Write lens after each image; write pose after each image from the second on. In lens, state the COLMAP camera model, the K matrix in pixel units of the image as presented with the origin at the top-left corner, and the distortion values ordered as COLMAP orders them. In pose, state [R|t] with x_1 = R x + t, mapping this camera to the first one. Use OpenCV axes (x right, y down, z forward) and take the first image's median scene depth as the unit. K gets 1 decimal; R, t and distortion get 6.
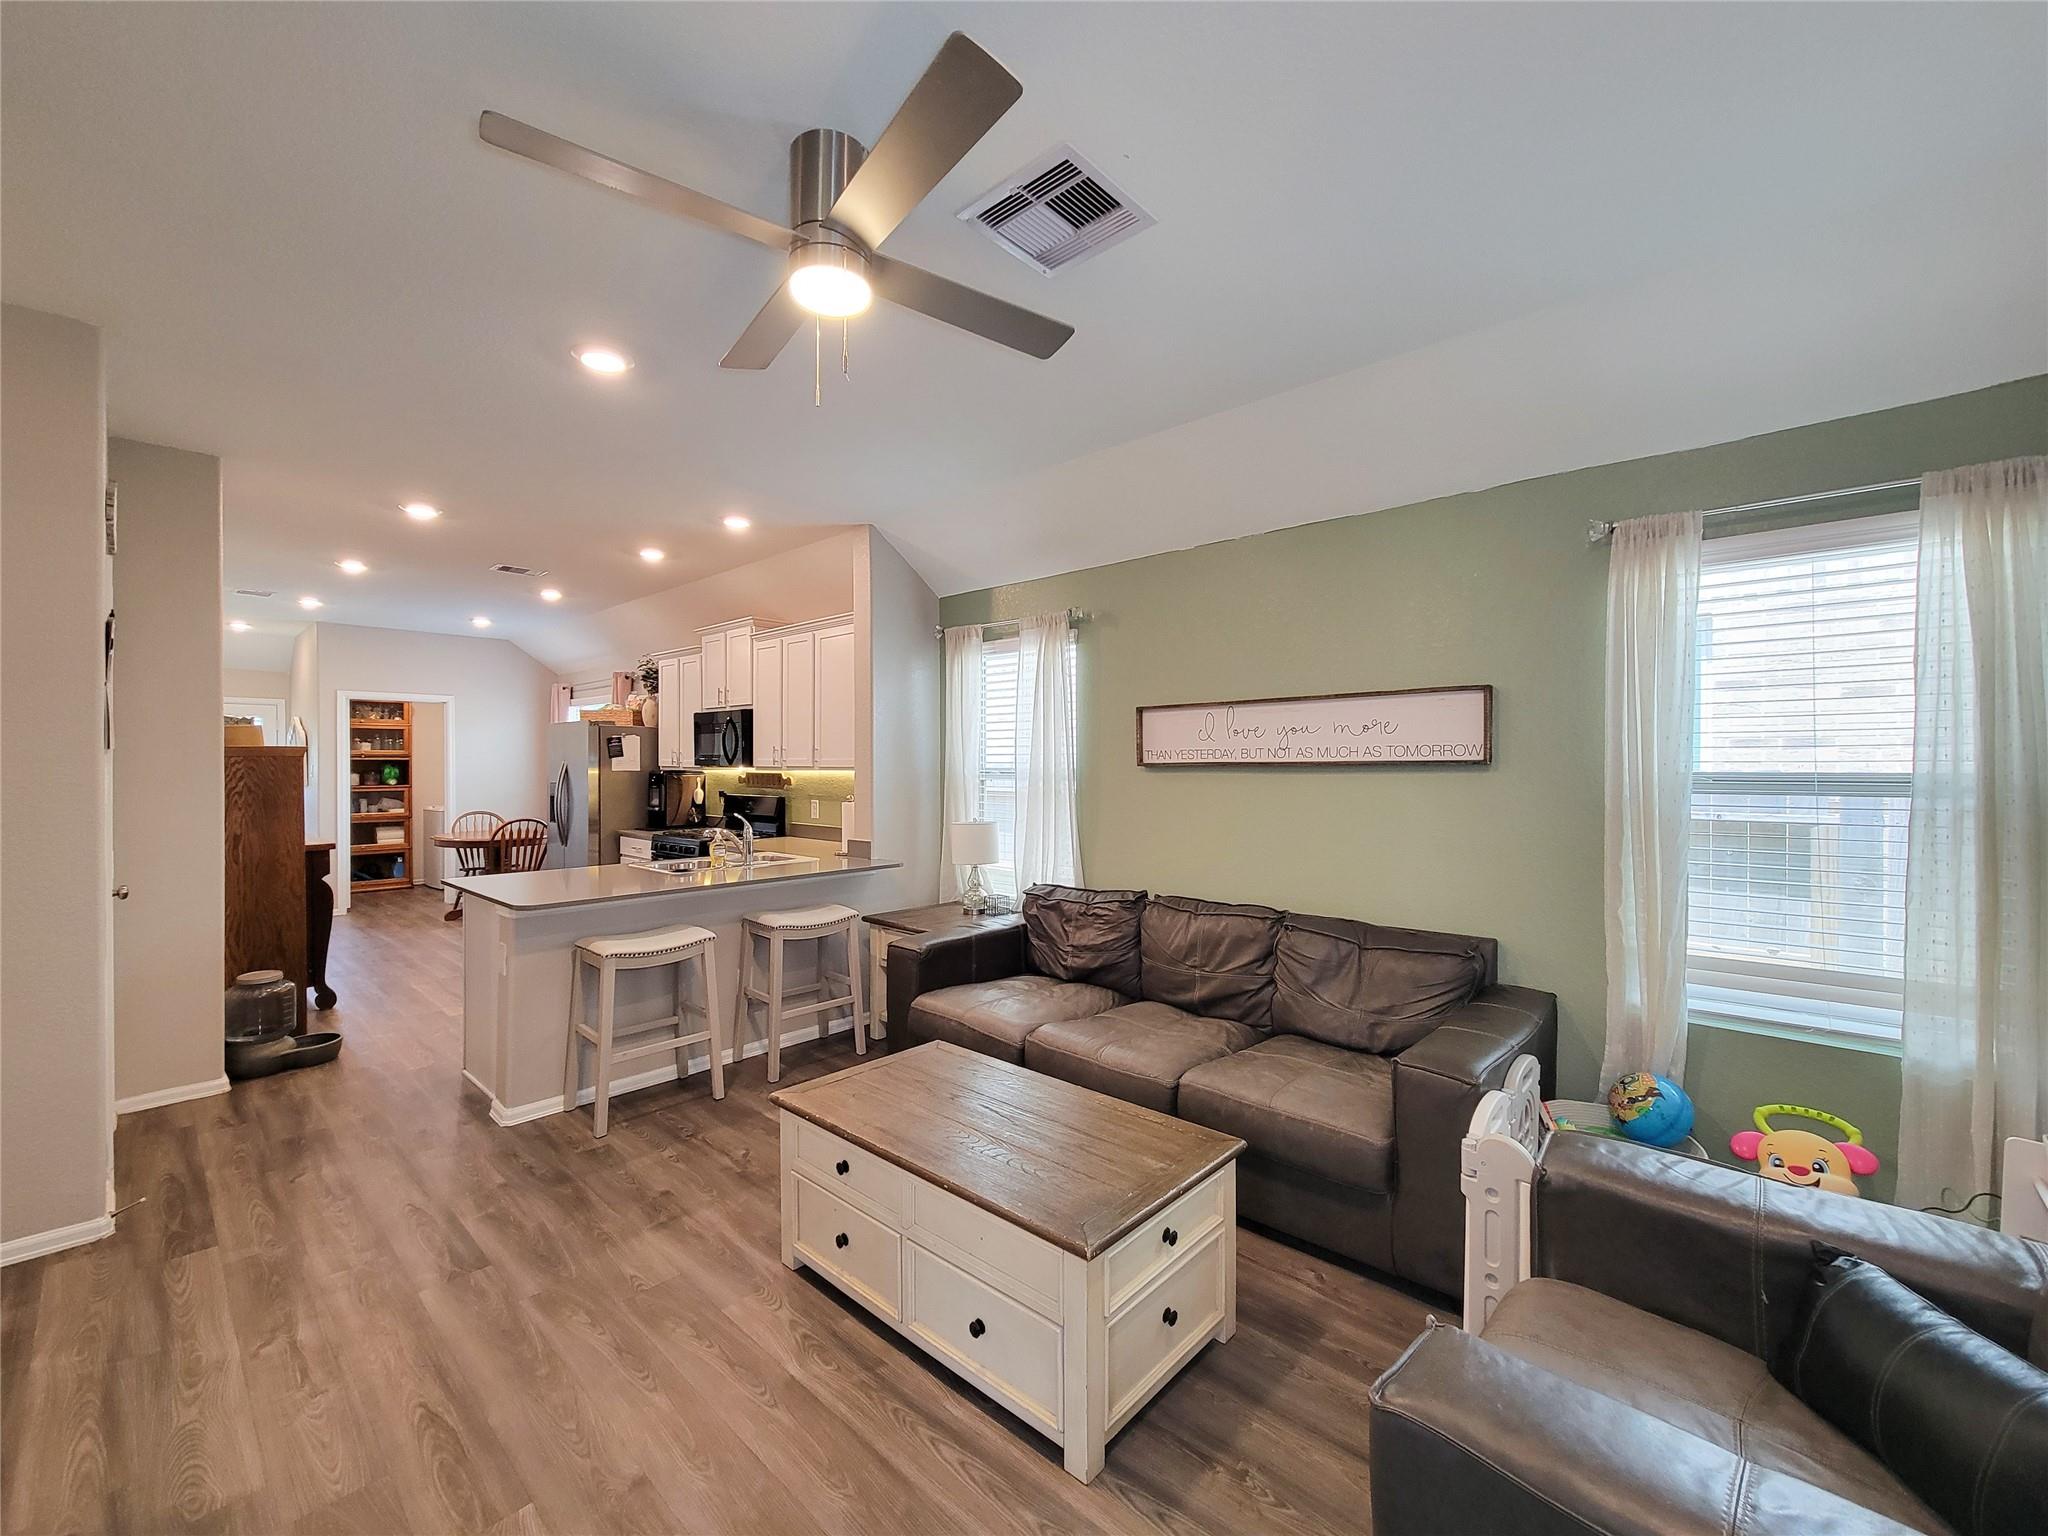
lens RADIAL K [[850.1, 0, 1024.0], [0, 850.1, 768.0], [0, 0, 1]] dist [0.000598, -0.000222]
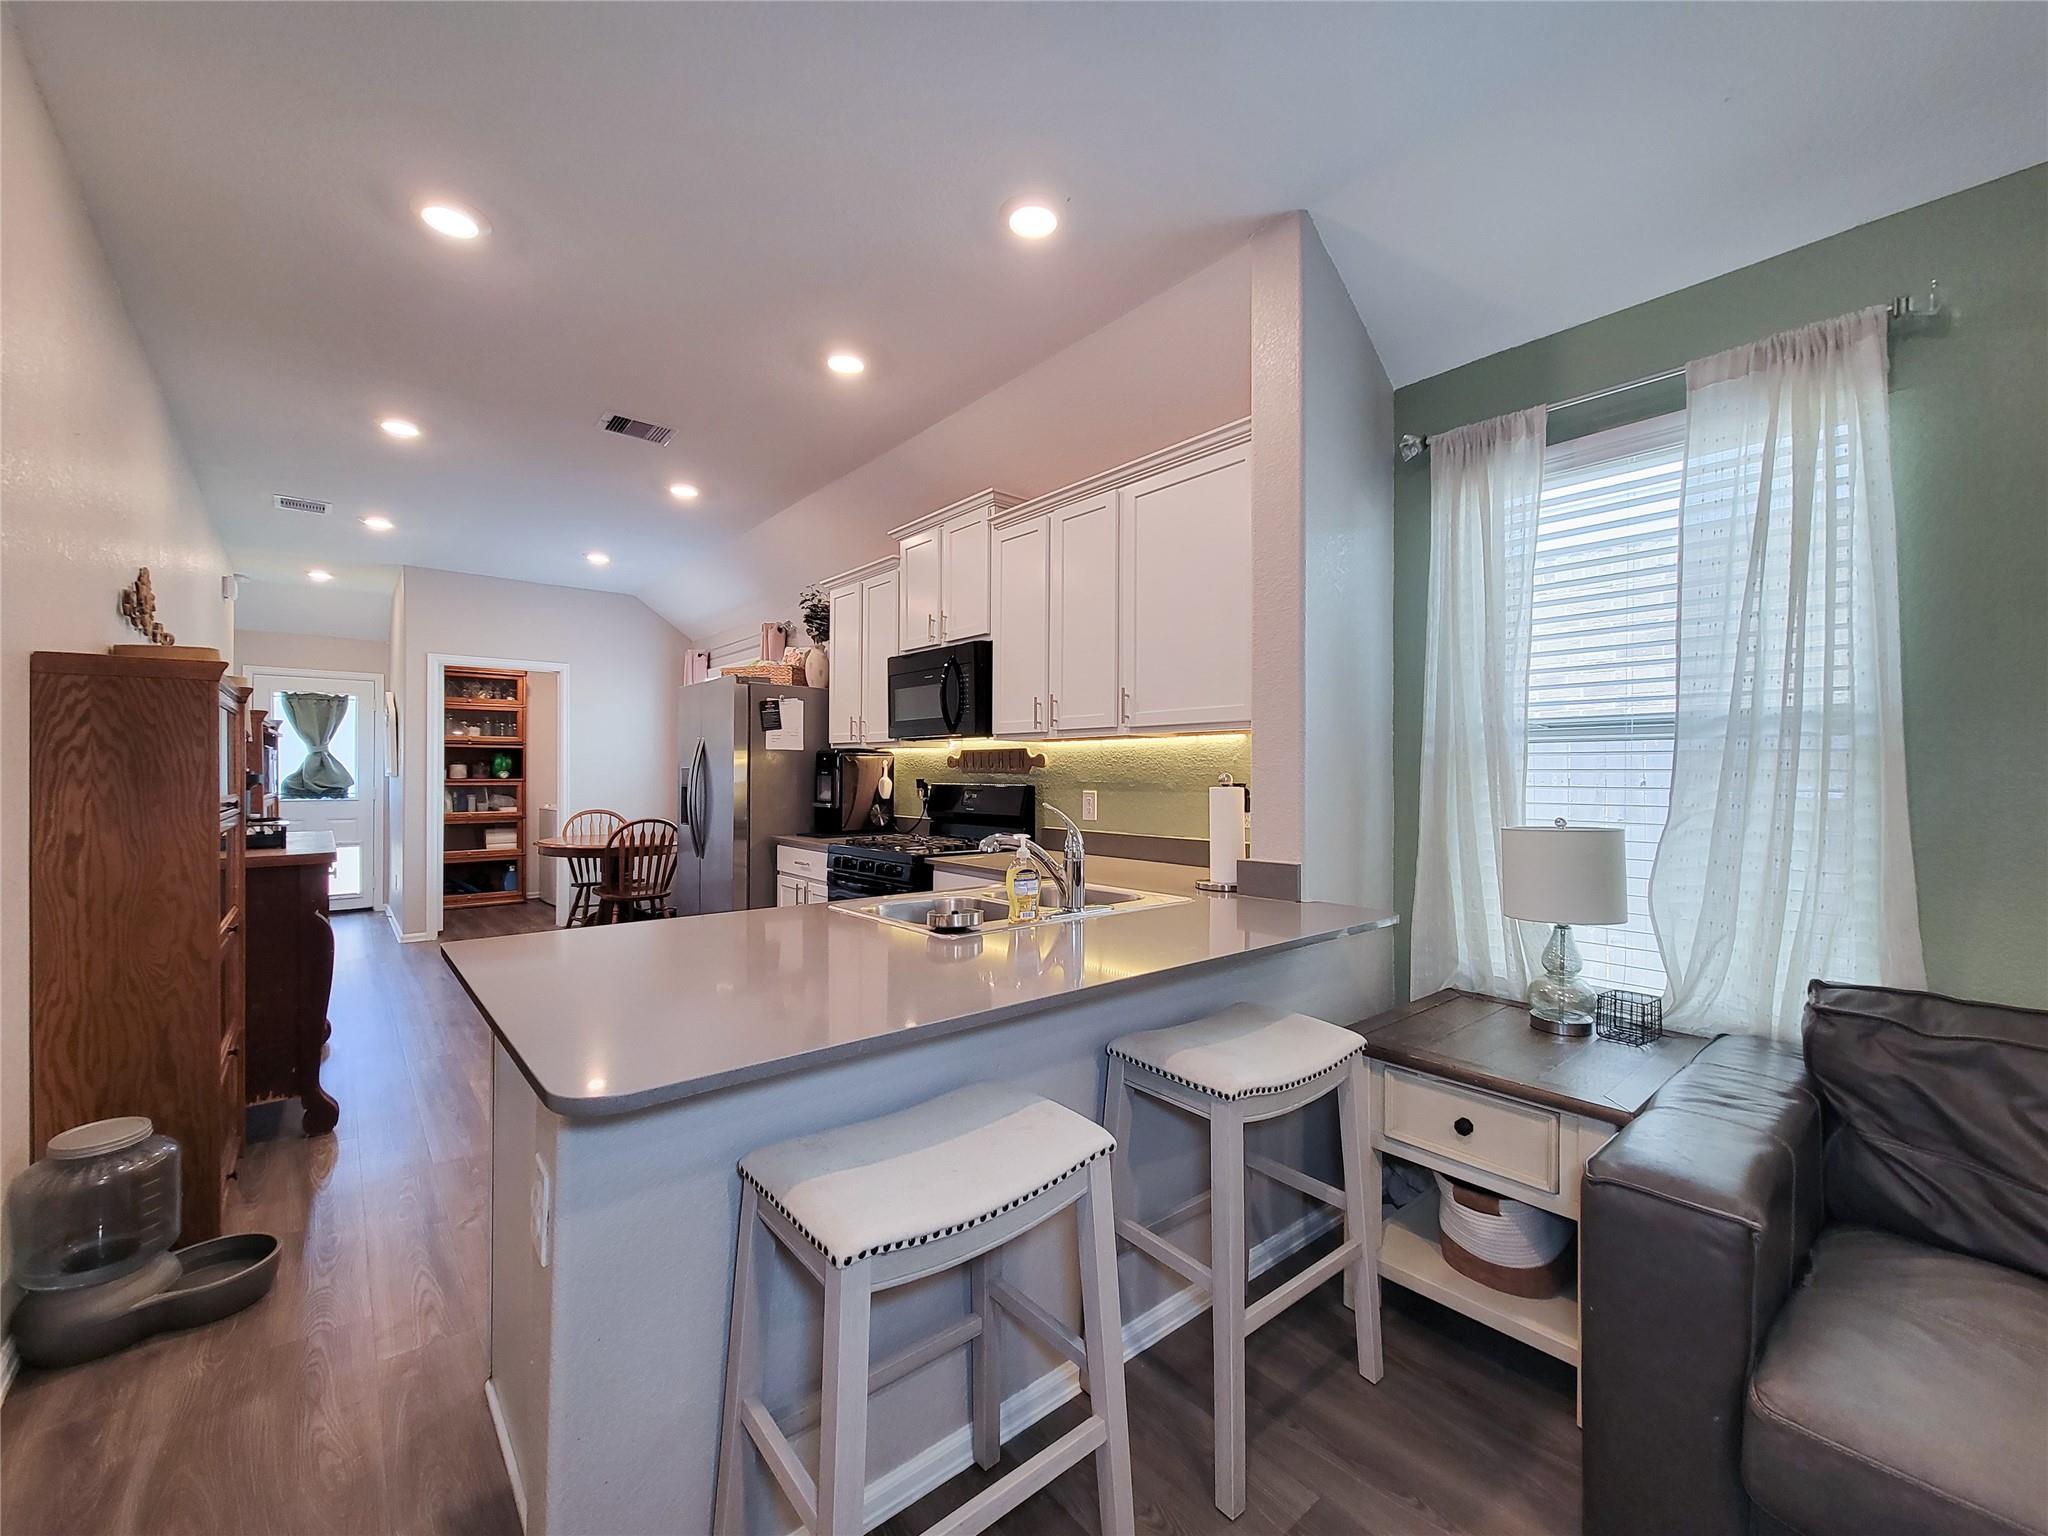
lens RADIAL K [[851.6, 0, 1026.9], [0, 851.6, 772.8], [0, 0, 1]] dist [-0.001290, -0.001275]
pose [[0.992005, 0.002131, -0.126180, -0.210971], [-0.002862, 0.999980, -0.005614, 0.028552], [0.126165, 0.005930, 0.991992, 0.385432]]
